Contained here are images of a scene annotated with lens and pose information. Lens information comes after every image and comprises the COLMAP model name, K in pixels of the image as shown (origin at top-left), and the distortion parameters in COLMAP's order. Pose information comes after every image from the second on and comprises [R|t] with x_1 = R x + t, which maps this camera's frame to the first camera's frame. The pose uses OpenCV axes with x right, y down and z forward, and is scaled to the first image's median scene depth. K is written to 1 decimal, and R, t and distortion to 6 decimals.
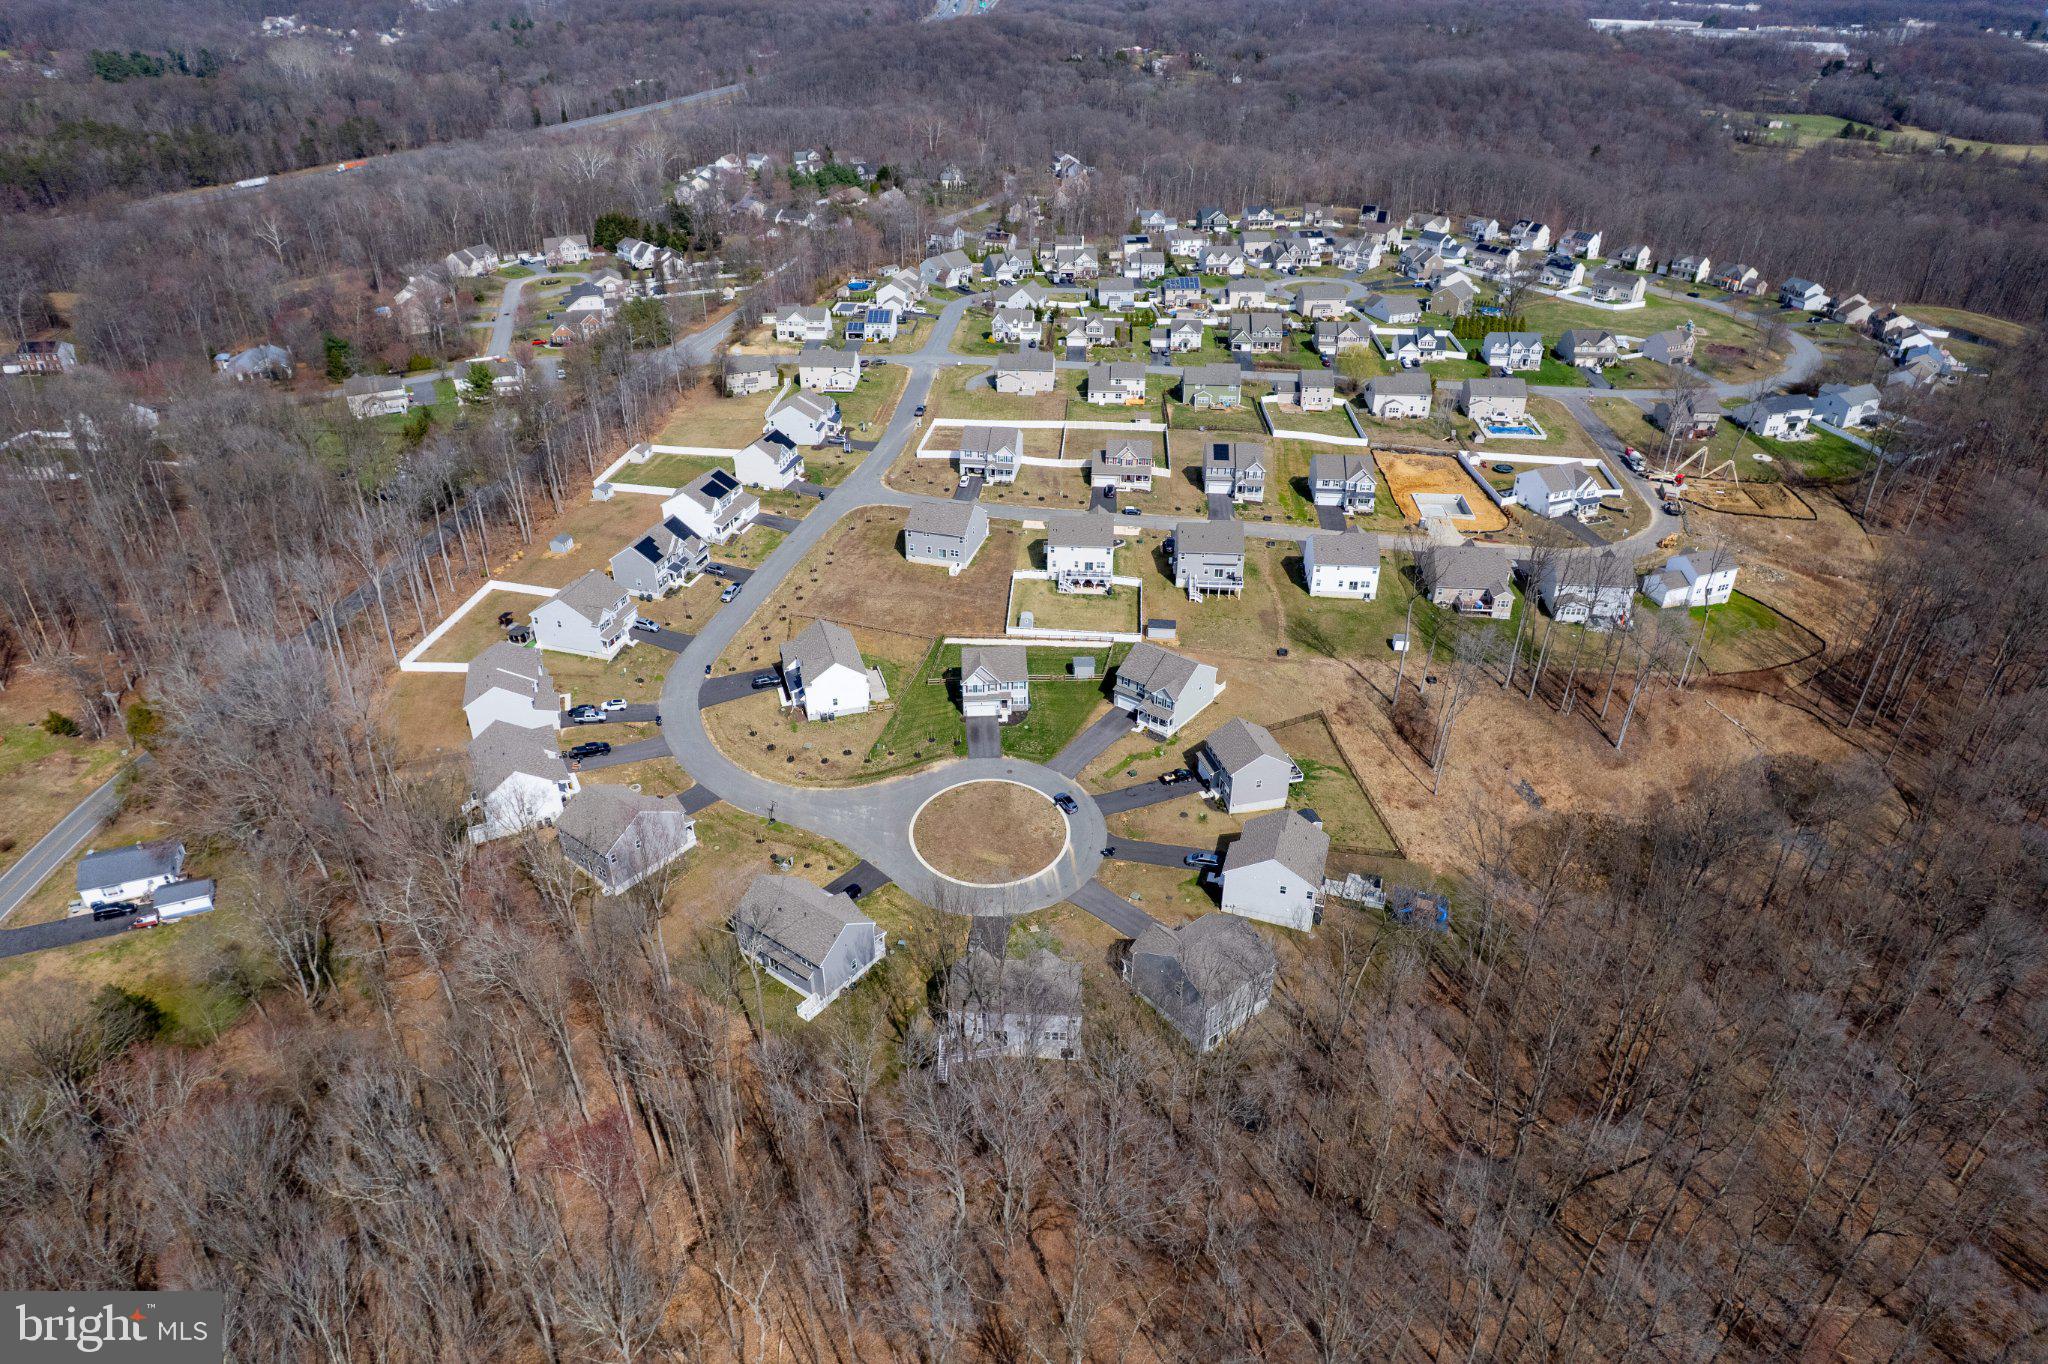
lens RADIAL K [[1307.0, 0, 1021.8], [0, 1307.0, 668.1], [0, 0, 1]] dist [-0.064414, 0.046036]
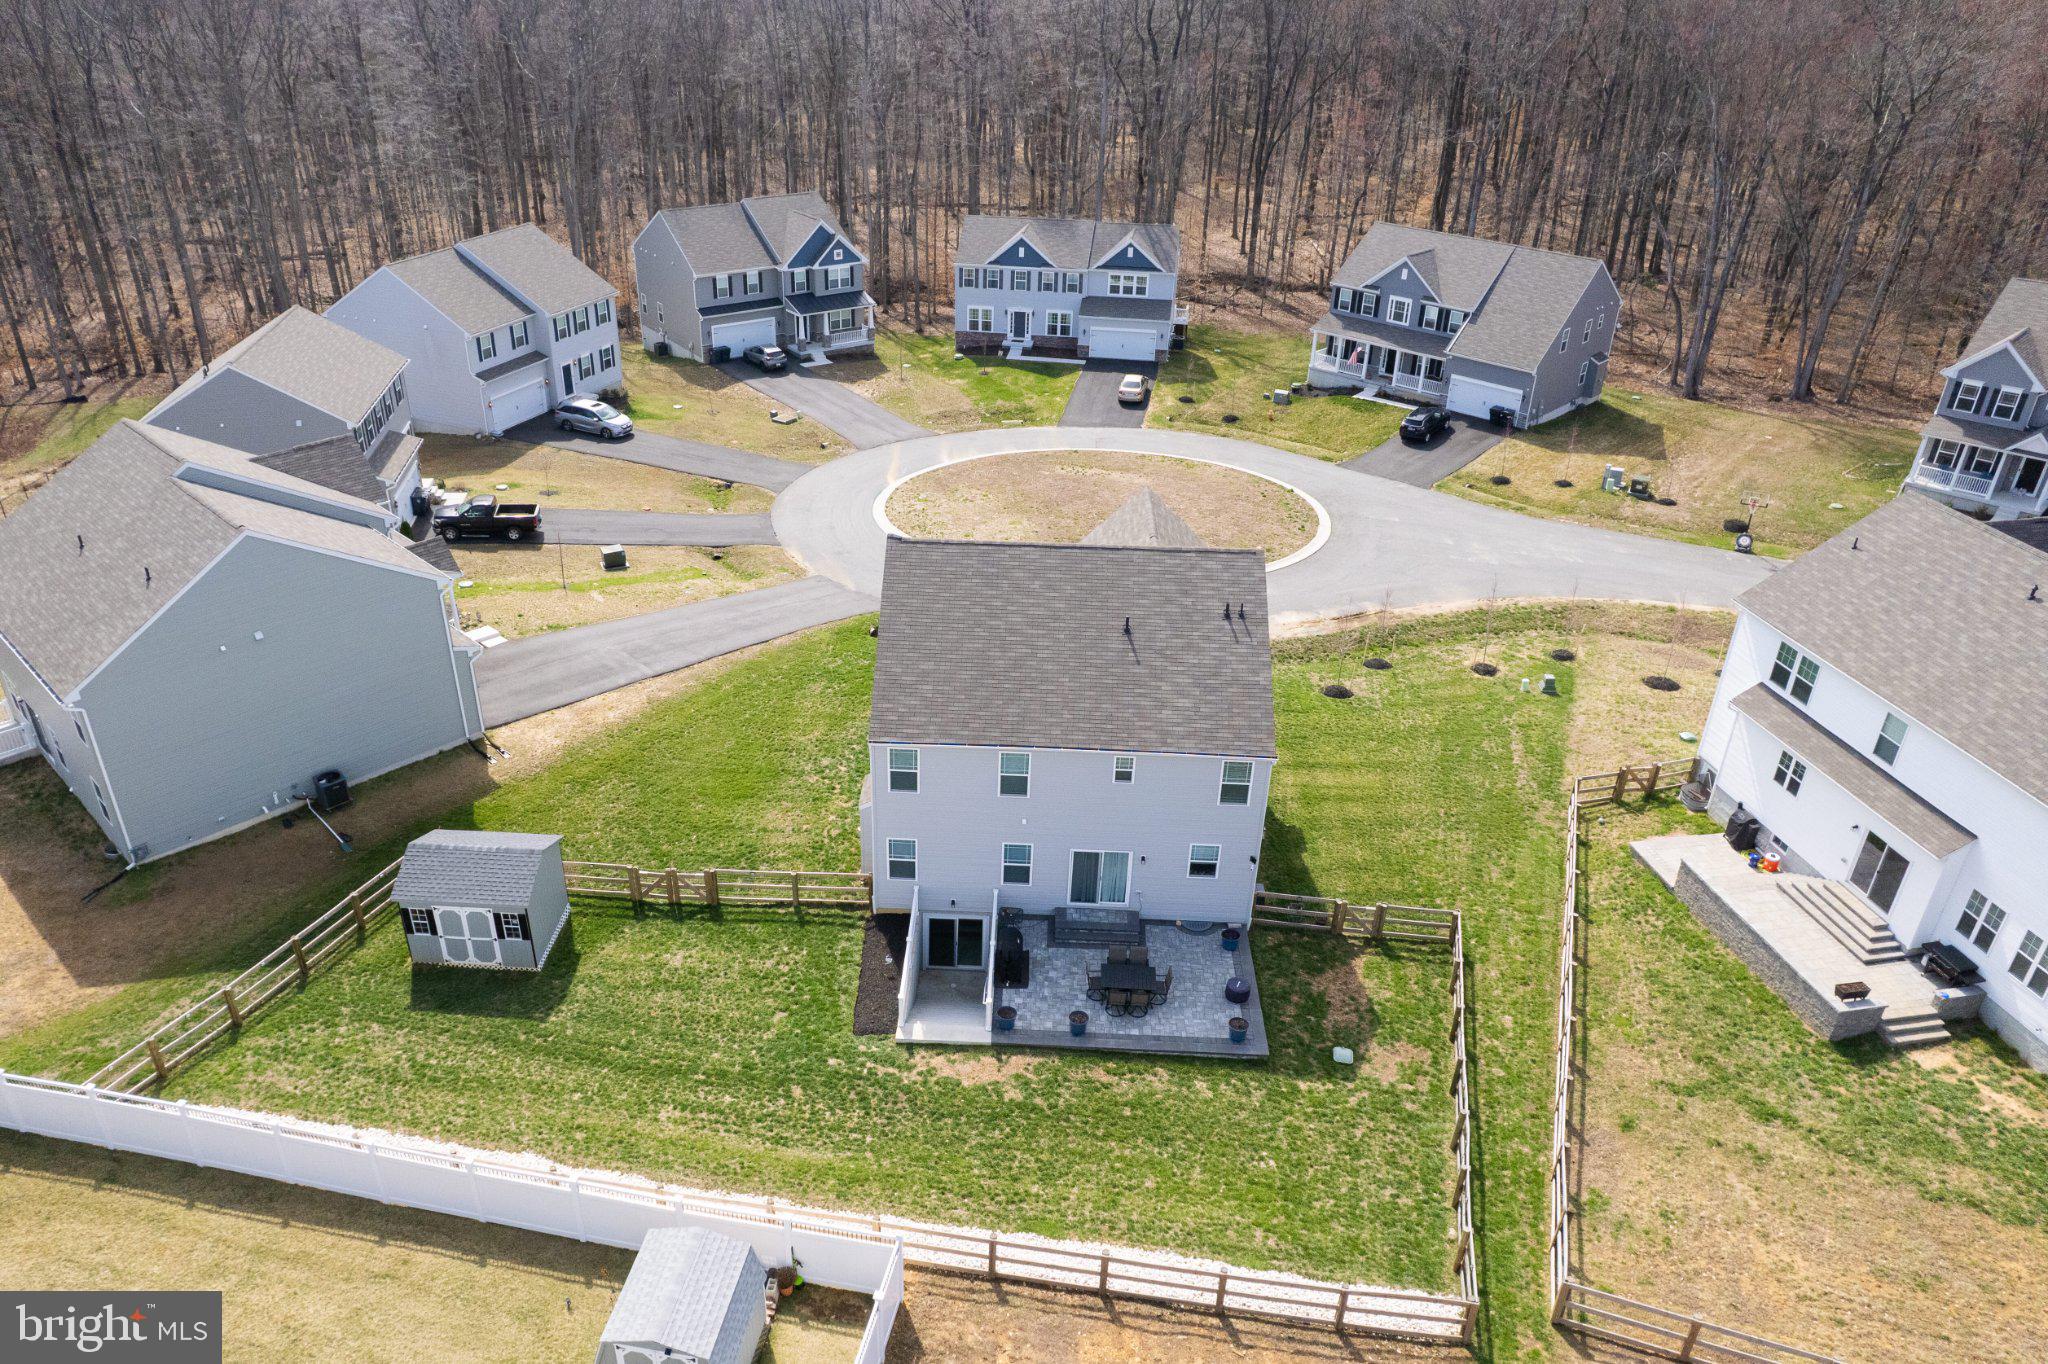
lens RADIAL K [[1423.8, 0, 963.8], [0, 1423.8, 712.0], [0, 0, 1]] dist [-0.061088, 0.033760]
pose [[-0.992178, -0.071235, 0.102515, -0.028011], [0.053190, 0.501697, 0.863407, -0.166319], [-0.112936, 0.862106, -0.493983, 1.114938]]
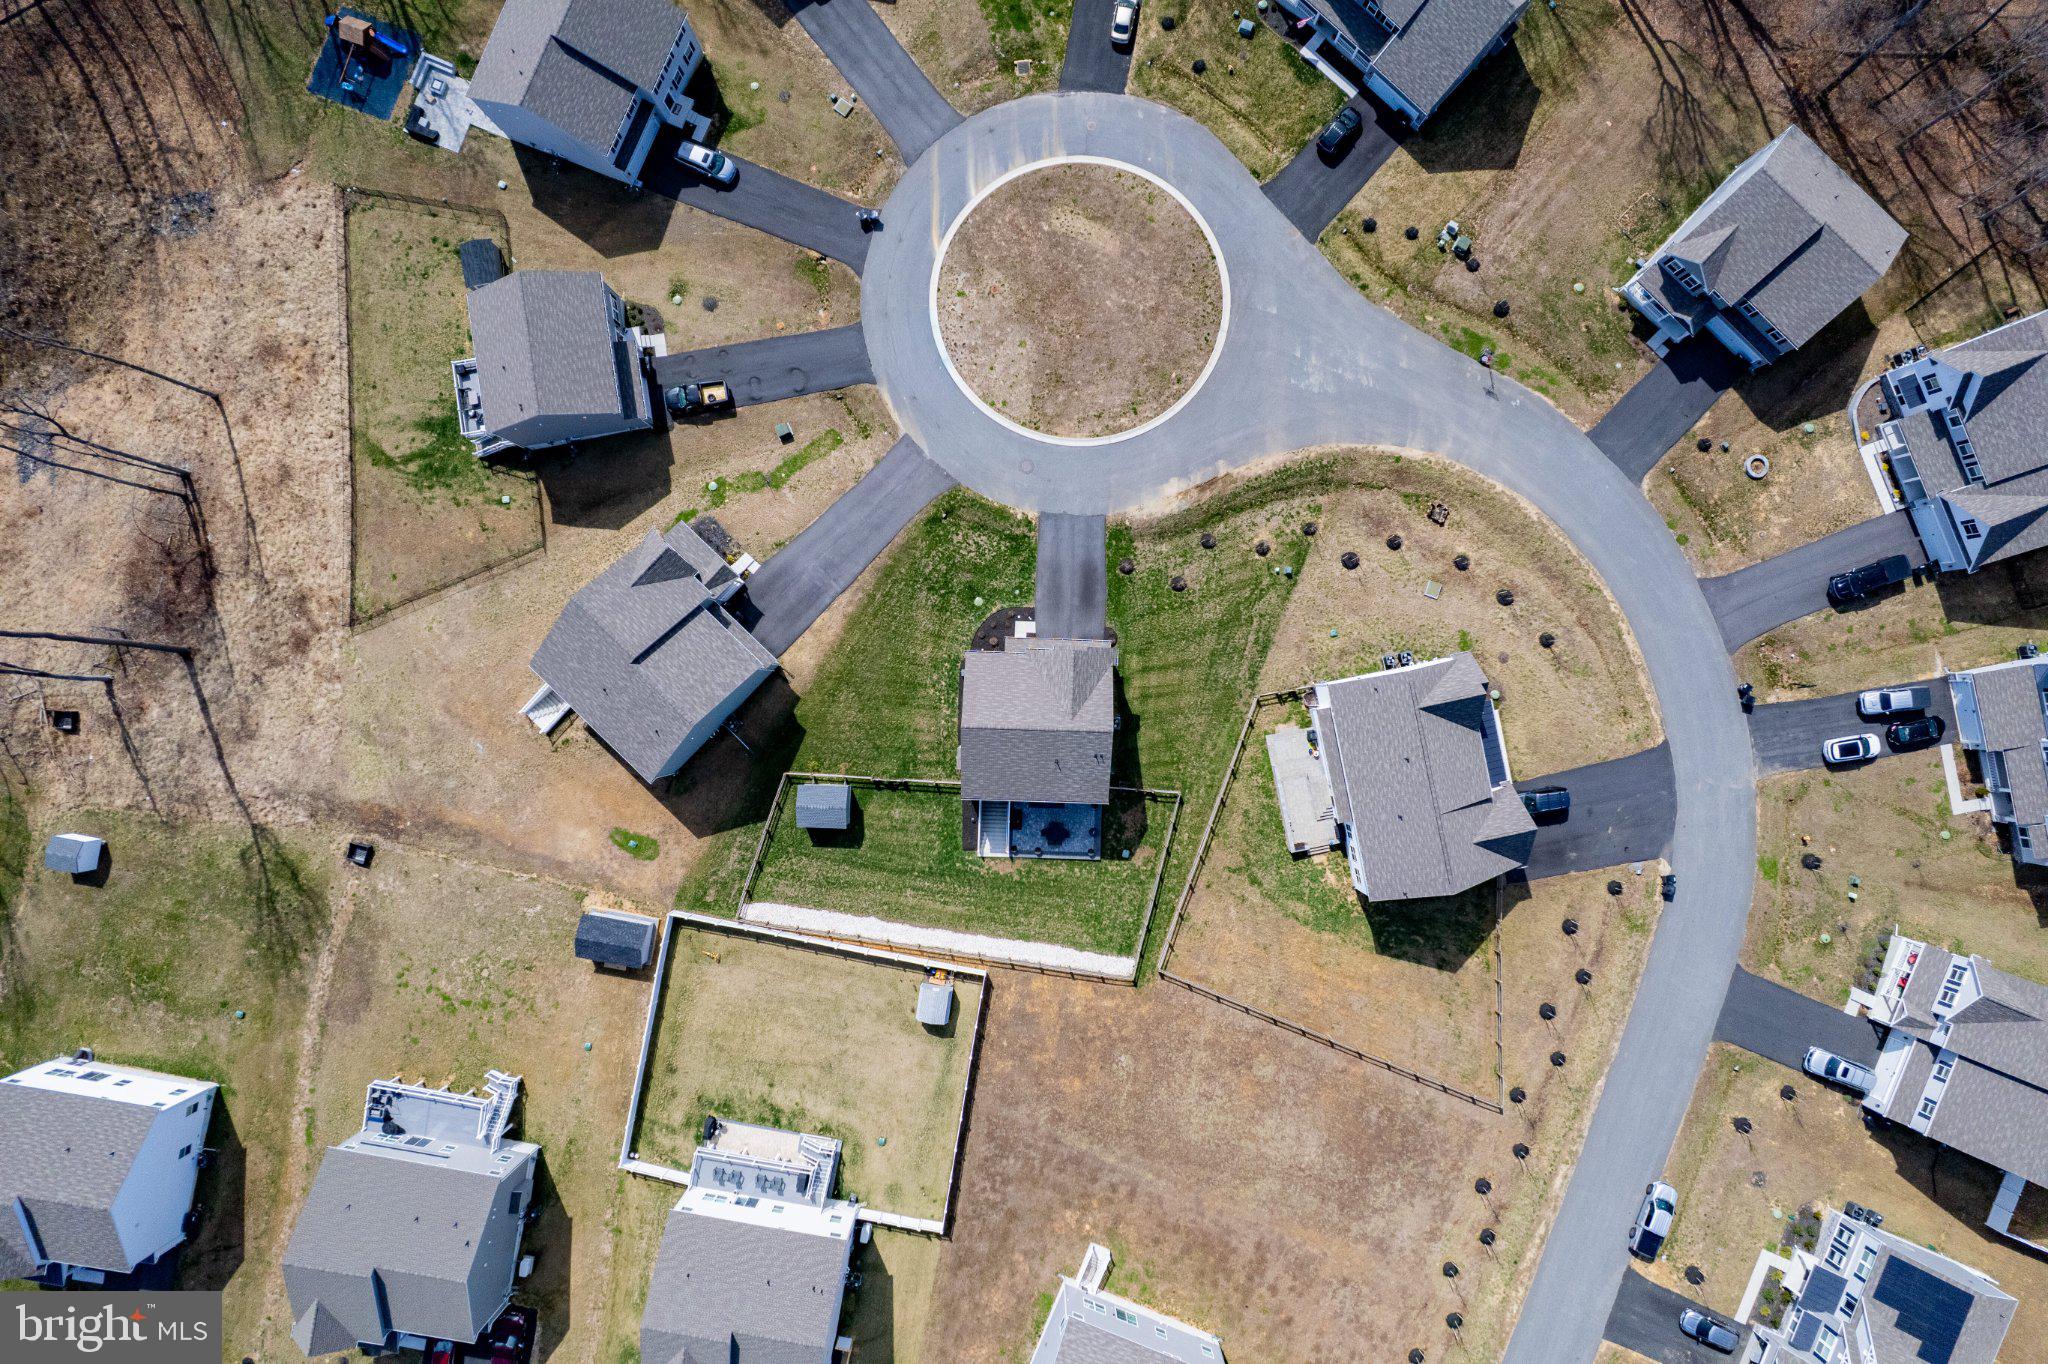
lens RADIAL K [[1307.0, 0, 1028.4], [0, 1307.0, 683.2], [0, 0, 1]] dist [-0.064414, 0.046036]
pose [[-0.994923, -0.100634, -0.001195, -0.016895], [0.049538, -0.500030, 0.864590, -0.373675], [-0.087605, 0.860141, 0.502477, 0.778254]]
